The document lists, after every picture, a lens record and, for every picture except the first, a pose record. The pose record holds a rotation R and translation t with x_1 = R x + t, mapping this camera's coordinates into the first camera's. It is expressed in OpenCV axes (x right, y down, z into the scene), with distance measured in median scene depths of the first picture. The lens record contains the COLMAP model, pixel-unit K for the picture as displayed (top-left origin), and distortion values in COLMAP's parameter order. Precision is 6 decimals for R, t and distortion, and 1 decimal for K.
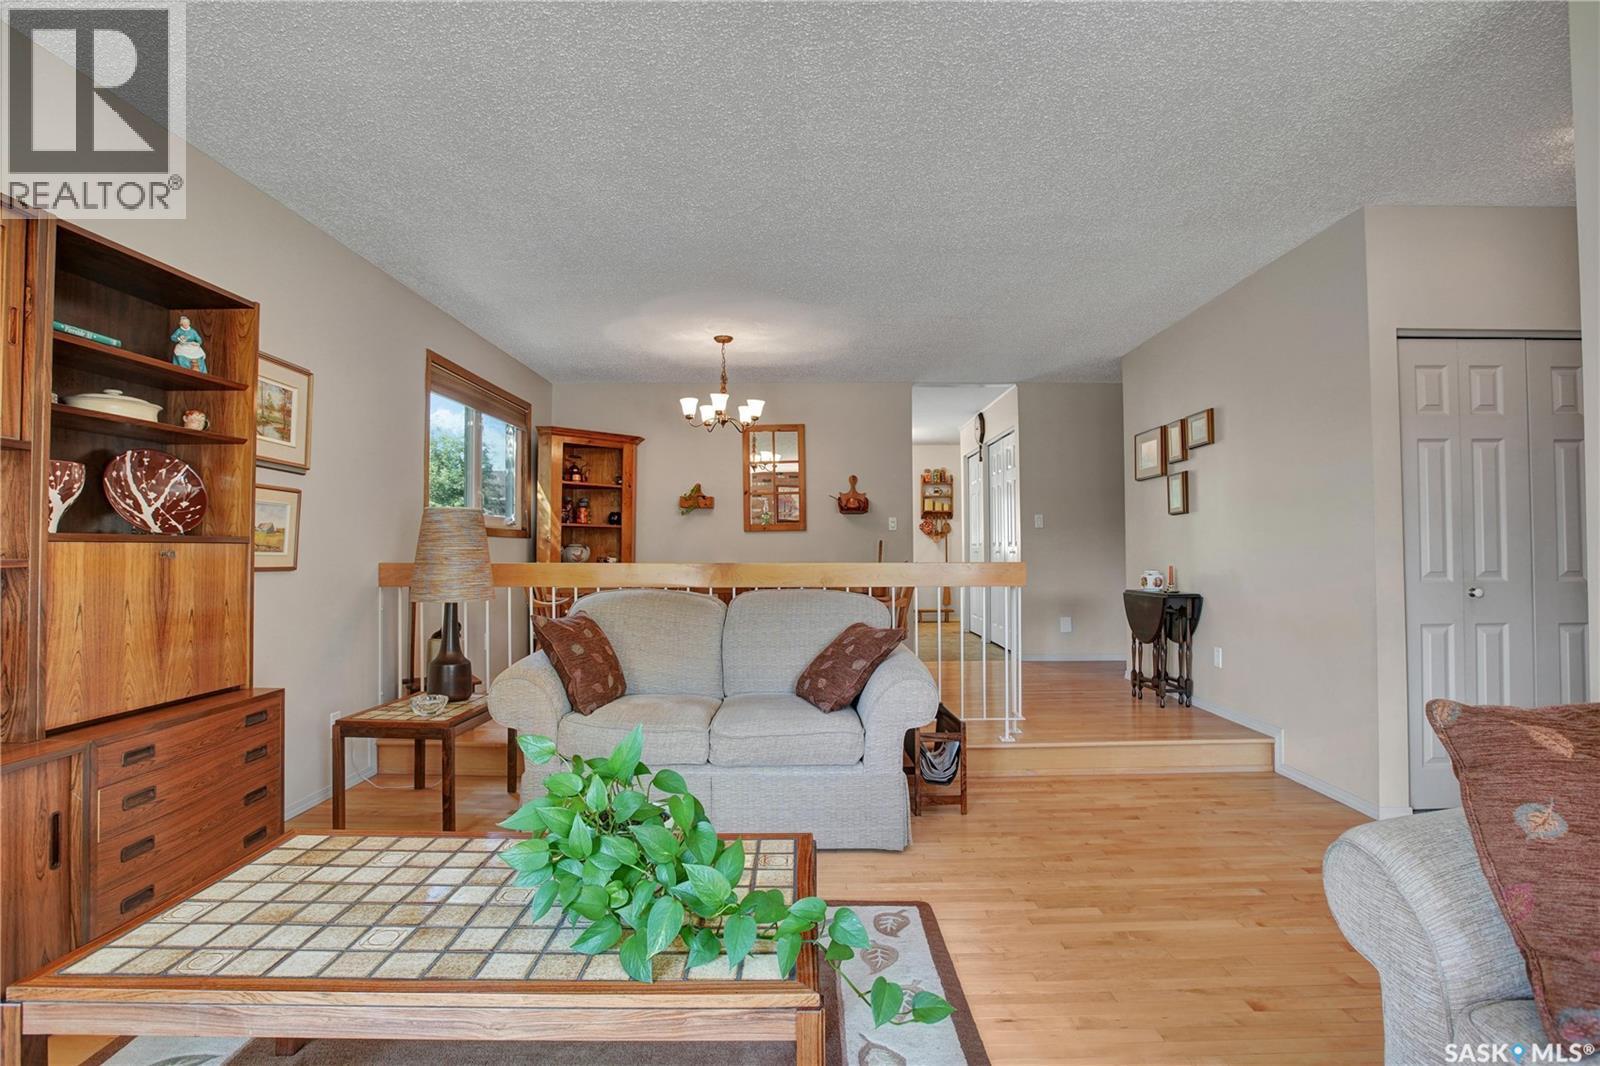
lens RADIAL K [[753.0, 0, 804.1], [0, 753.0, 537.1], [0, 0, 1]] dist [-0.035950, 0.007482]
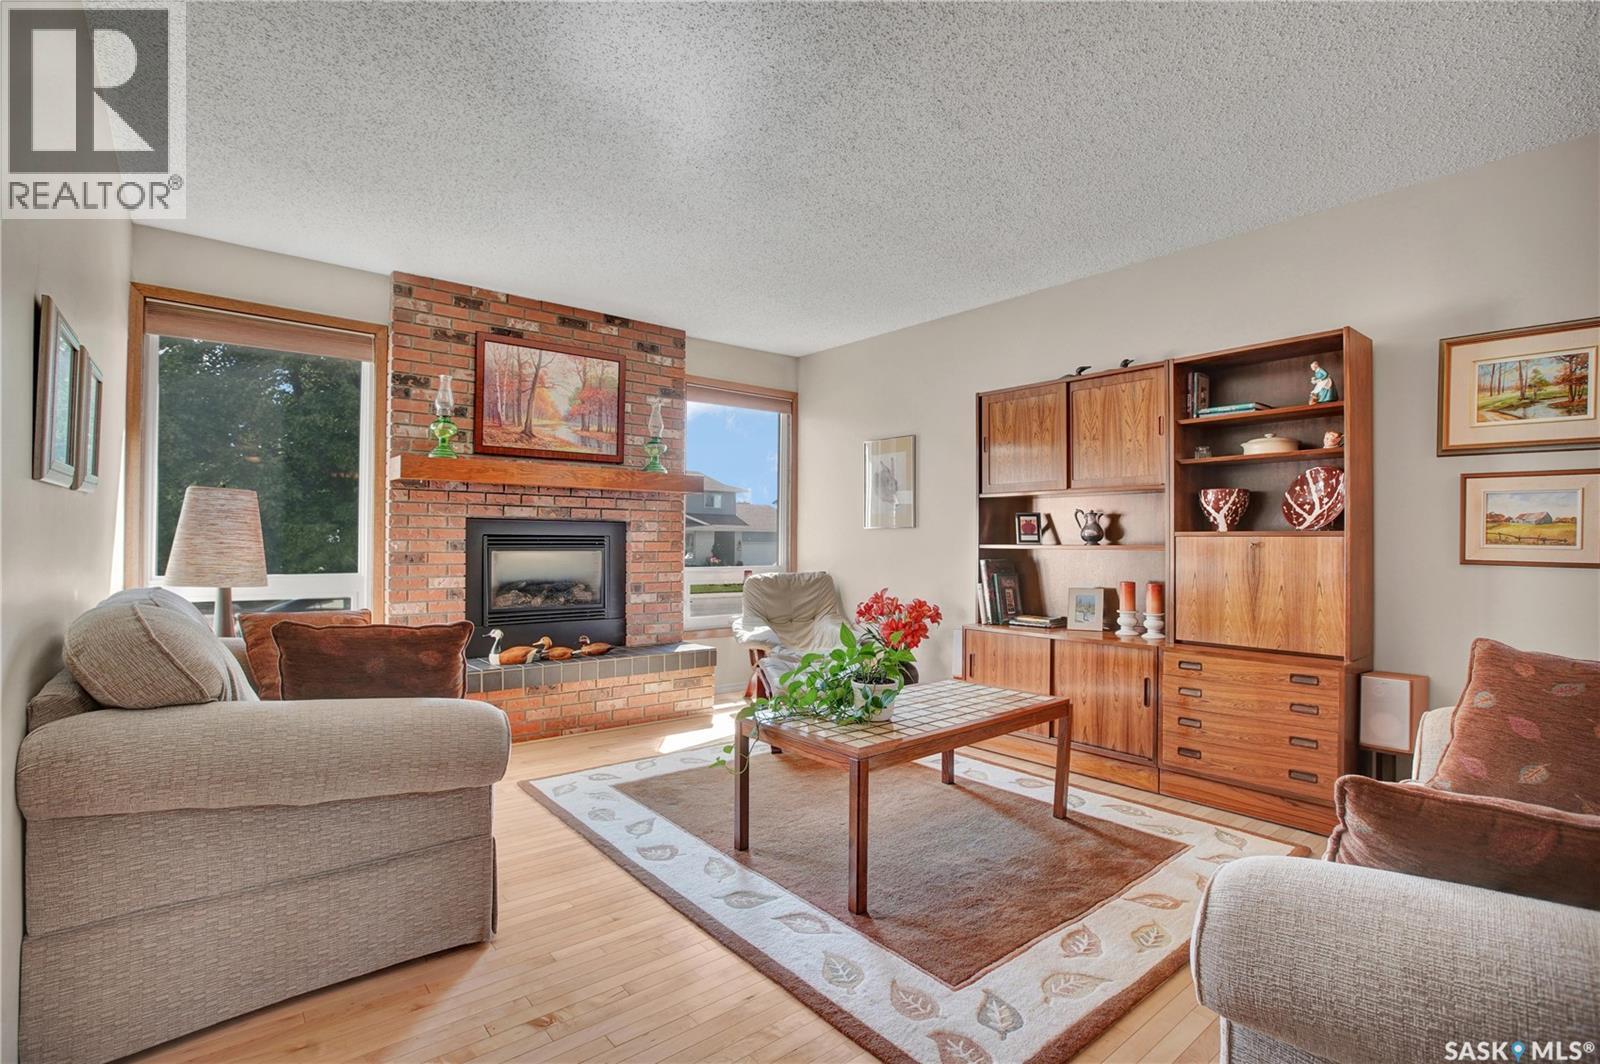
lens RADIAL K [[753.0, 0, 798.9], [0, 753.0, 539.1], [0, 0, 1]] dist [-0.035950, 0.007482]
pose [[-0.774891, -0.006955, -0.632057, 0.700790], [0.003789, 0.999870, -0.015647, 0.030428], [0.632084, -0.014520, -0.774764, 1.468356]]
